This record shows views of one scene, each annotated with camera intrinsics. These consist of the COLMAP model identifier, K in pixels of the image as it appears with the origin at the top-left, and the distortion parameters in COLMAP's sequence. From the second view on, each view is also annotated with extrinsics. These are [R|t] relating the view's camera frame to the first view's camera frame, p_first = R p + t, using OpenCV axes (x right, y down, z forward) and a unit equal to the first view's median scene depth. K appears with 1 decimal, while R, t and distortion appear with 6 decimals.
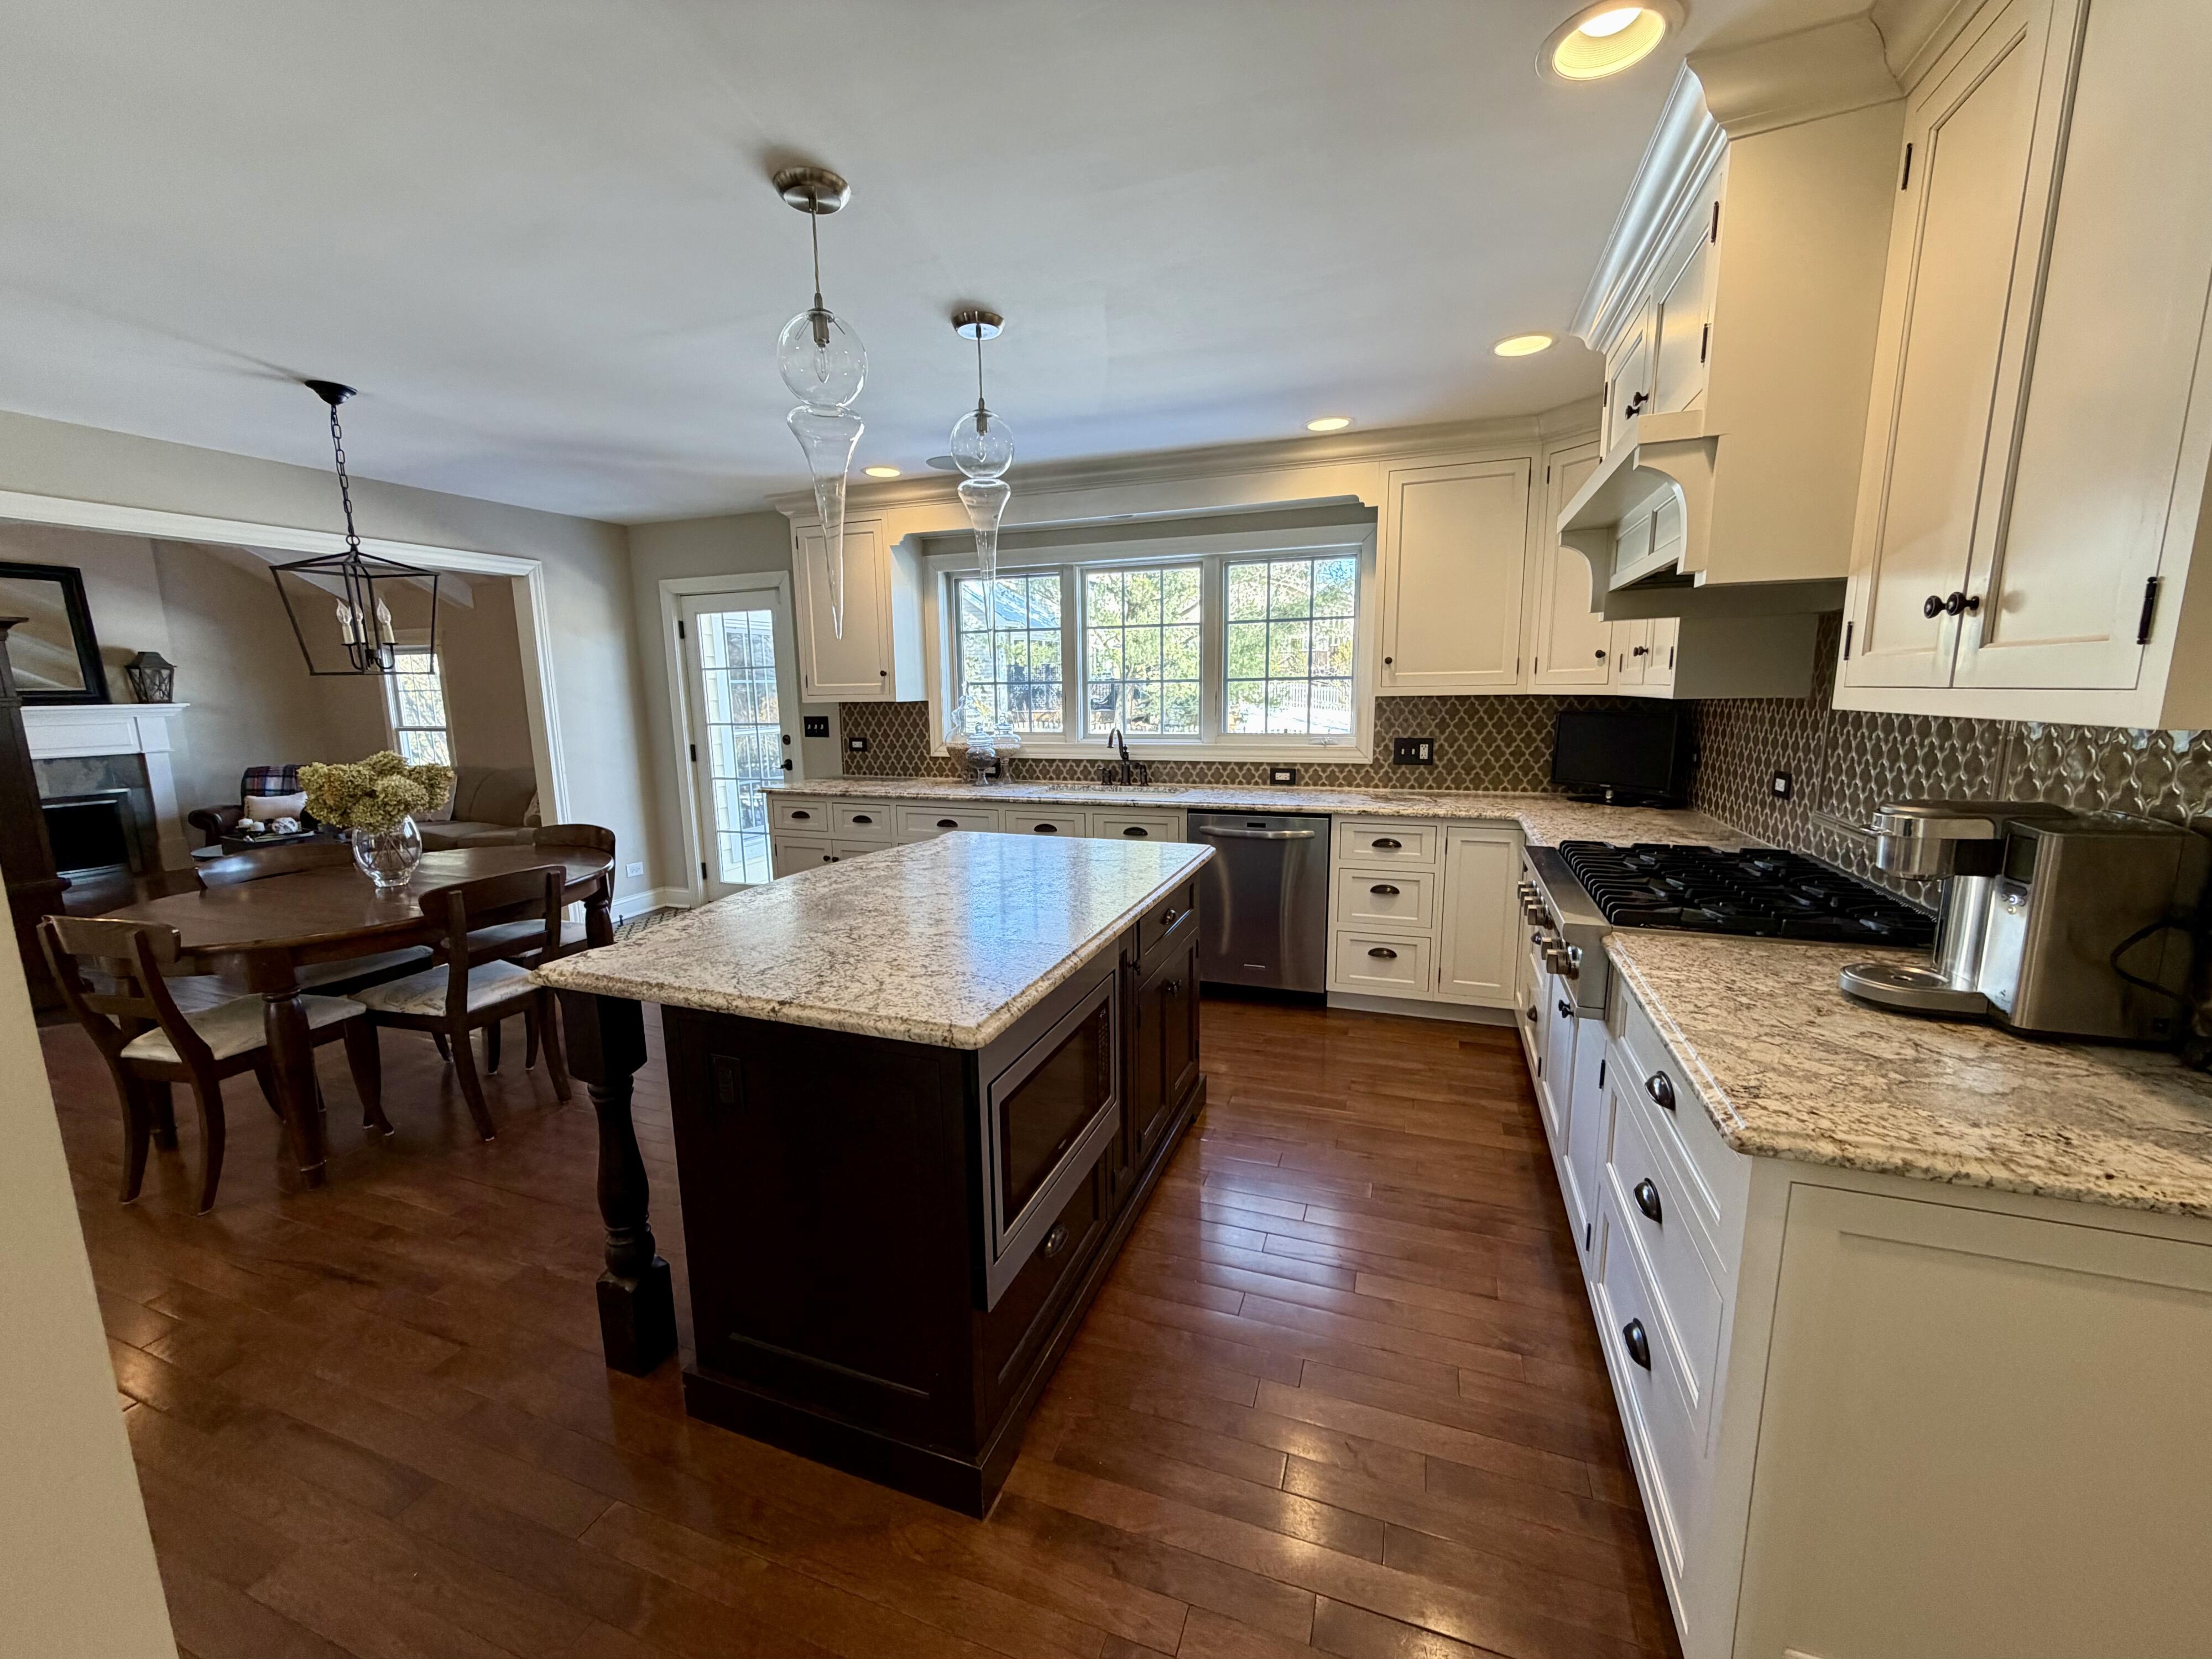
lens RADIAL K [[881.6, 0, 1096.5], [0, 881.6, 837.0], [0, 0, 1]] dist [-0.000991, -0.000270]
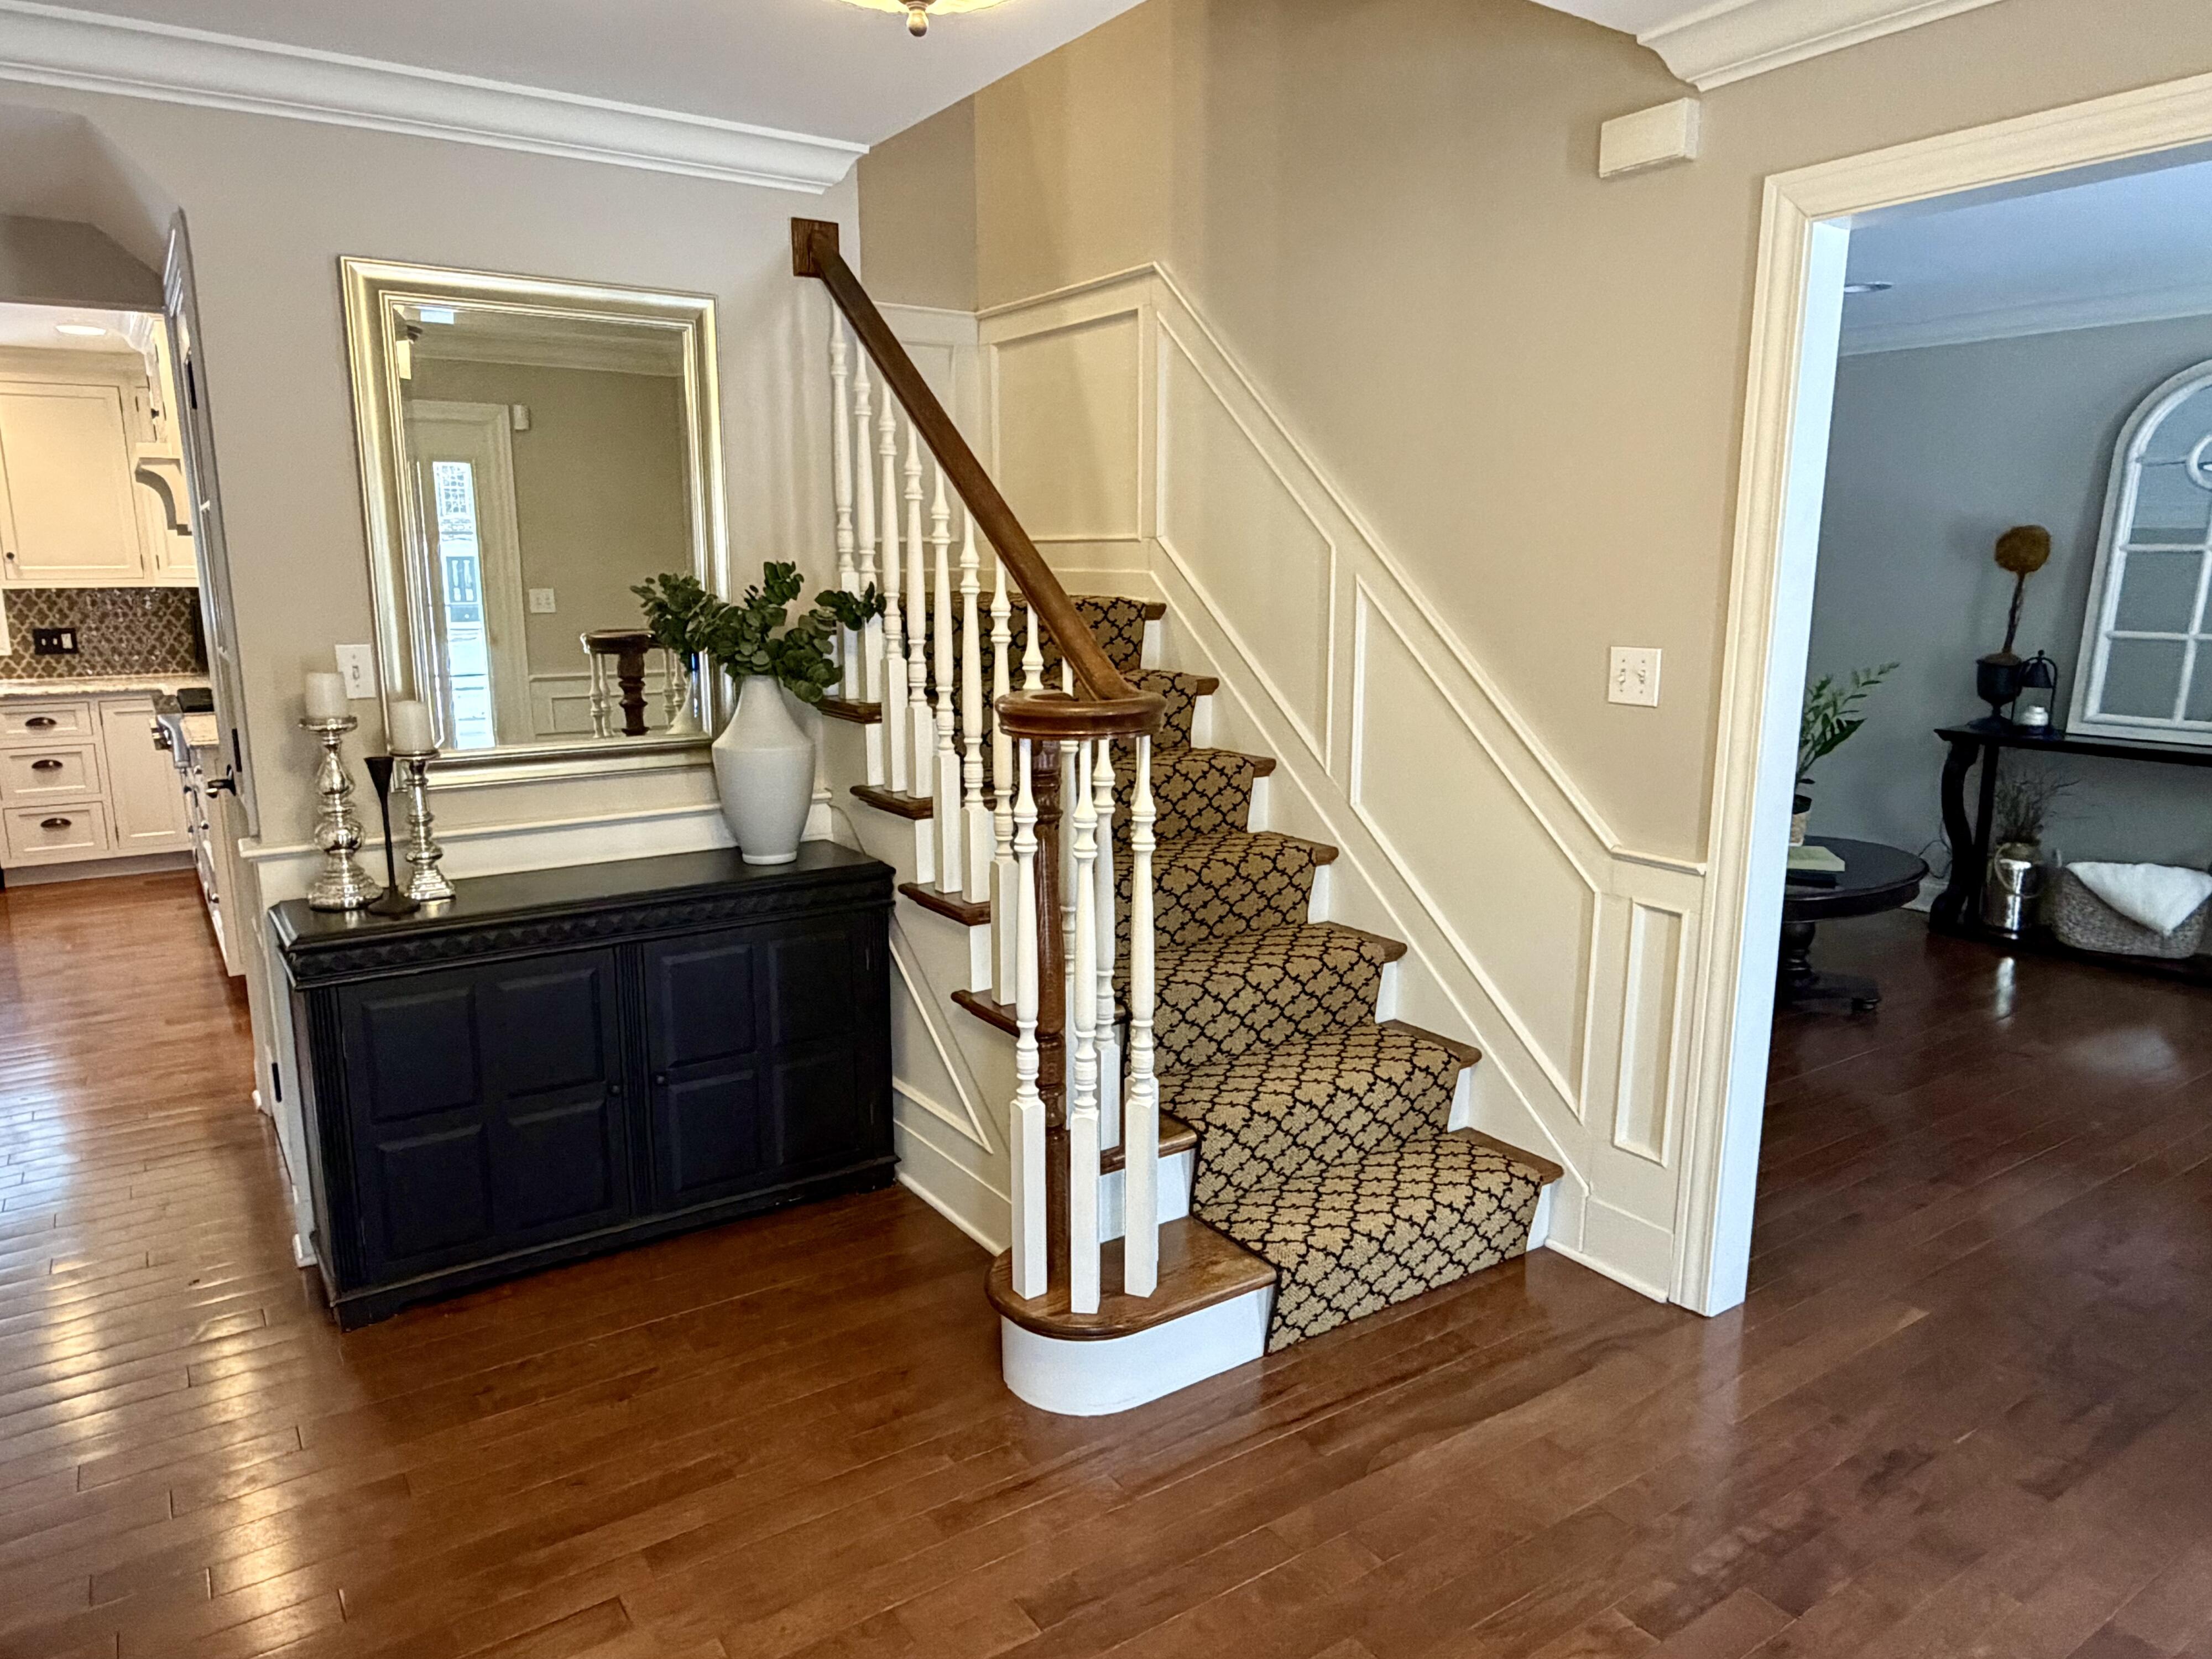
lens RADIAL K [[1436.2, 0, 1101.7], [0, 1436.2, 836.2], [0, 0, 1]] dist [0.000169, 0.000529]
pose [[0.578966, -0.144041, 0.802527, -0.374448], [0.130235, 0.987972, 0.083370, 0.174681], [-0.804883, 0.056249, 0.590761, -1.151572]]
